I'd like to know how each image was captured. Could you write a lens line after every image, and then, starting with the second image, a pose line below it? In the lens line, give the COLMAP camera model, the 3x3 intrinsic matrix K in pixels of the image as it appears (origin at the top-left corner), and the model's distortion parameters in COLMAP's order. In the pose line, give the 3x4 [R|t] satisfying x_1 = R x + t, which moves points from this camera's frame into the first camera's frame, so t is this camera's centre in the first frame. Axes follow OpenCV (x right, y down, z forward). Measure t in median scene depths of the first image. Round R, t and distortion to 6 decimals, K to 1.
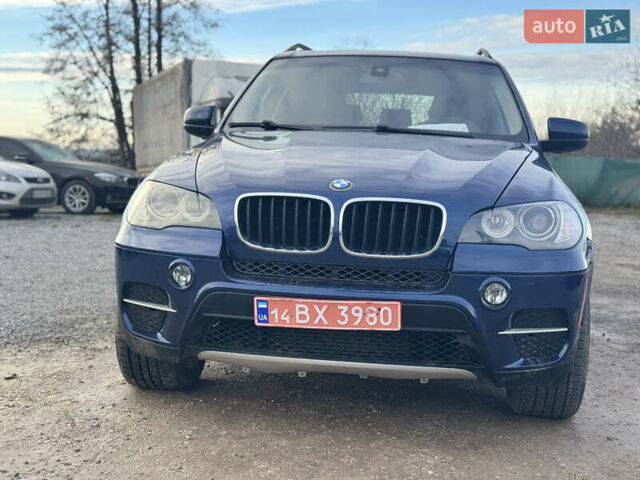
lens RADIAL K [[899.9, 0, 323.2], [0, 899.9, 240.8], [0, 0, 1]] dist [0.140770, 0.000000]
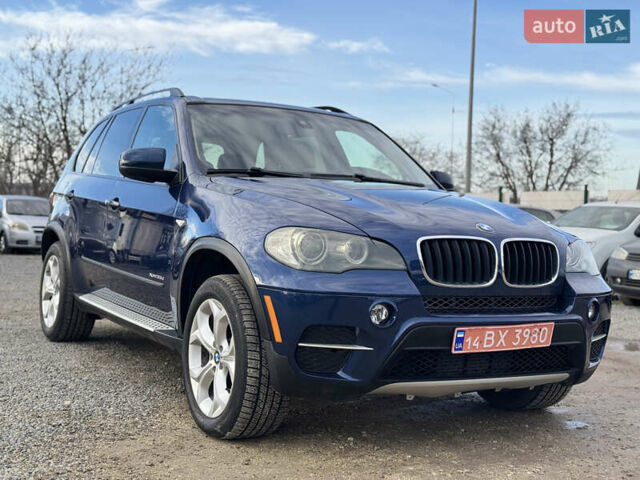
lens RADIAL K [[899.9, 0, 321.5], [0, 899.9, 236.1], [0, 0, 1]] dist [0.140770, 0.000000]
pose [[0.794762, -0.019380, 0.606612, -0.870928], [0.049391, 0.998240, -0.032819, -0.023187], [-0.604909, 0.056045, 0.794320, 0.188756]]
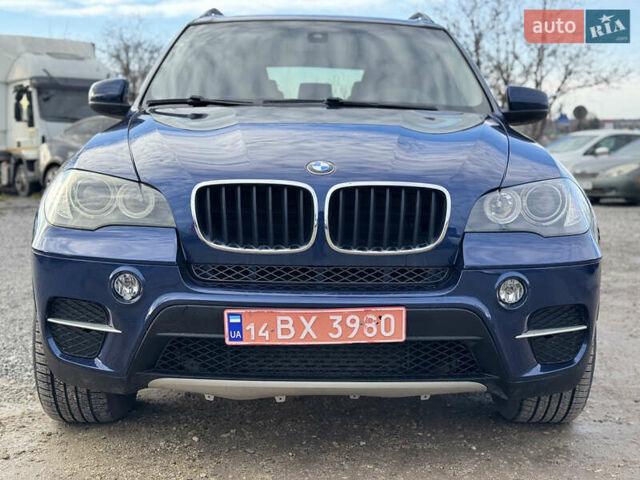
lens RADIAL K [[899.9, 0, 315.4], [0, 899.9, 242.9], [0, 0, 1]] dist [0.140770, 0.000000]
pose [[0.989275, -0.042489, 0.139750, -0.103235], [0.039710, 0.998955, 0.022614, -0.012307], [-0.140565, -0.016822, 0.989929, 0.184733]]
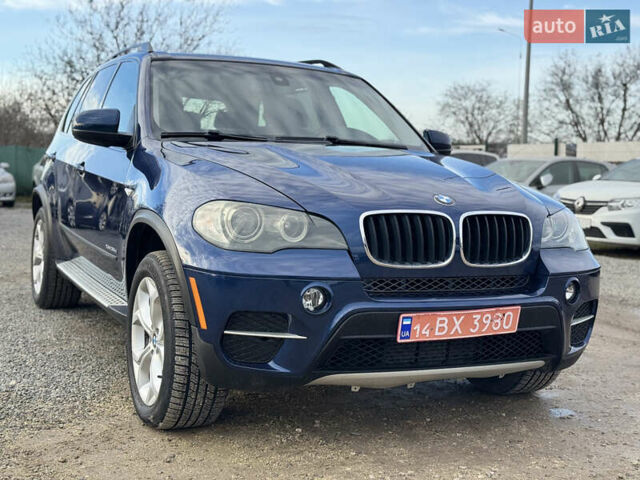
lens RADIAL K [[899.9, 0, 319.1], [0, 899.9, 237.0], [0, 0, 1]] dist [0.140770, 0.000000]
pose [[0.840269, -0.052344, 0.539637, -0.673624], [0.049820, 0.998572, 0.019286, -0.046818], [-0.539876, 0.010679, 0.841677, 0.193343]]
